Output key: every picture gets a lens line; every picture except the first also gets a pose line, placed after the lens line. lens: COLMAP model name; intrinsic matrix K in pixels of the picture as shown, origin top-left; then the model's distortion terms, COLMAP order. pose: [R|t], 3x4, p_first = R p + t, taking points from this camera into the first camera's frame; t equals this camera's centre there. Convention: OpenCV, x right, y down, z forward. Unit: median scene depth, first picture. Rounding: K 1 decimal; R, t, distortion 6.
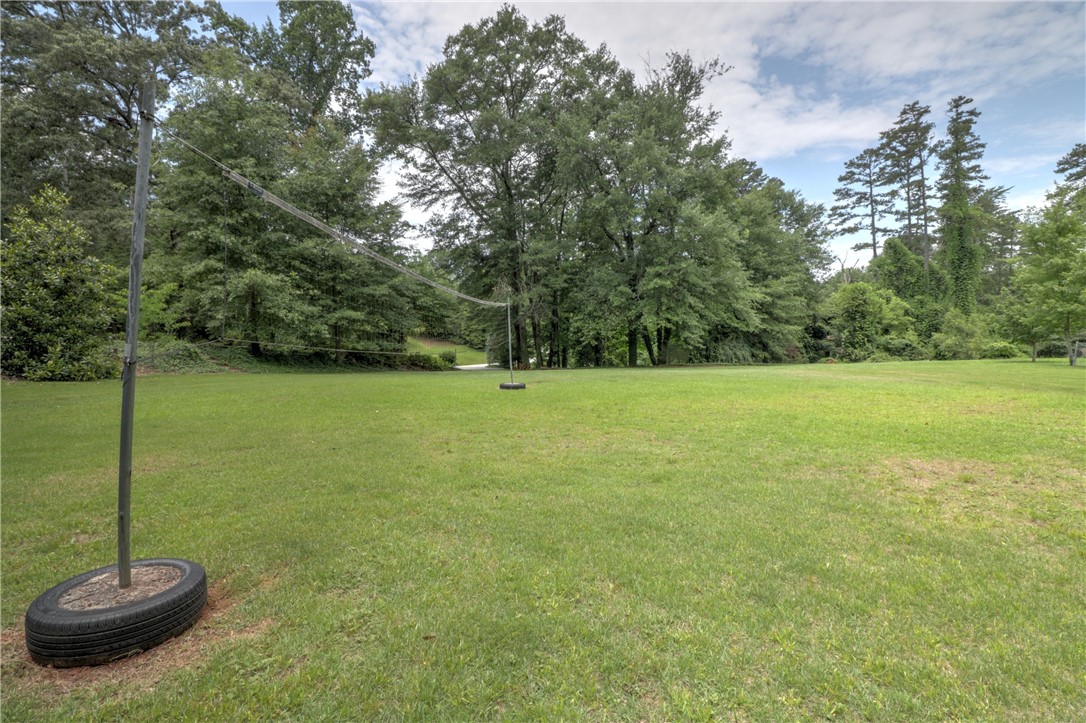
lens RADIAL K [[507.7, 0, 543.0], [0, 507.7, 361.5], [0, 0, 1]] dist [-0.002529, -0.010175]
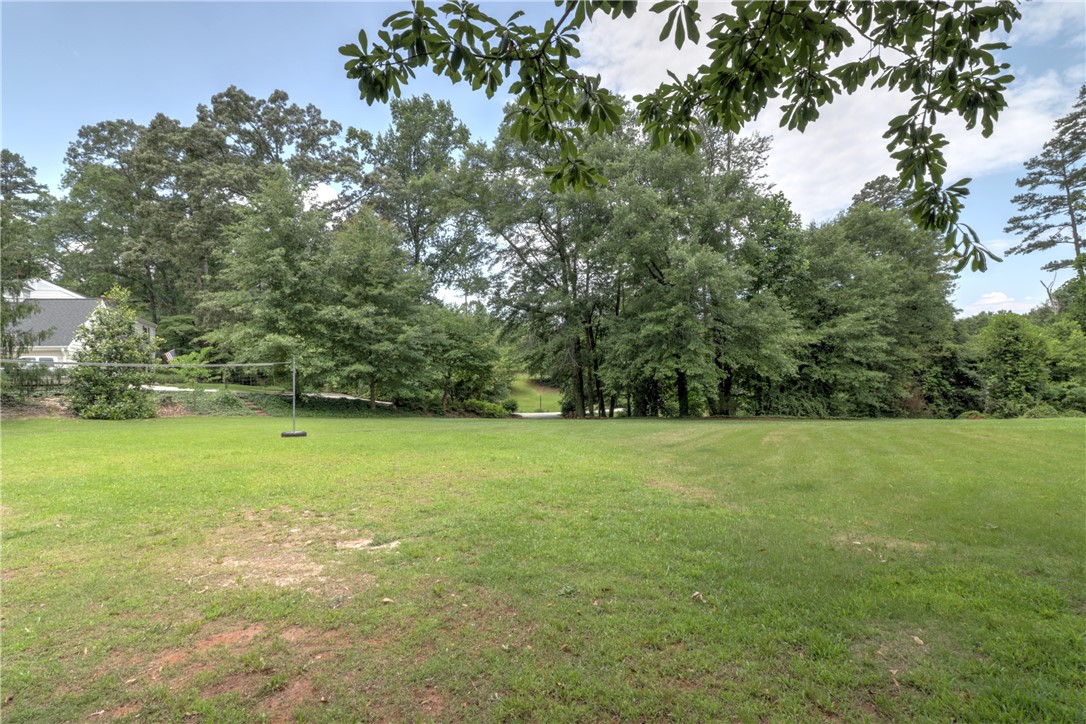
lens RADIAL K [[507.7, 0, 543.0], [0, 507.7, 362.0], [0, 0, 1]] dist [-0.002529, -0.010175]
pose [[0.931199, -0.017637, -0.364085, 0.239694], [-0.014855, 0.996163, -0.086250, -0.006418], [0.364209, 0.085724, 0.927364, 0.038803]]
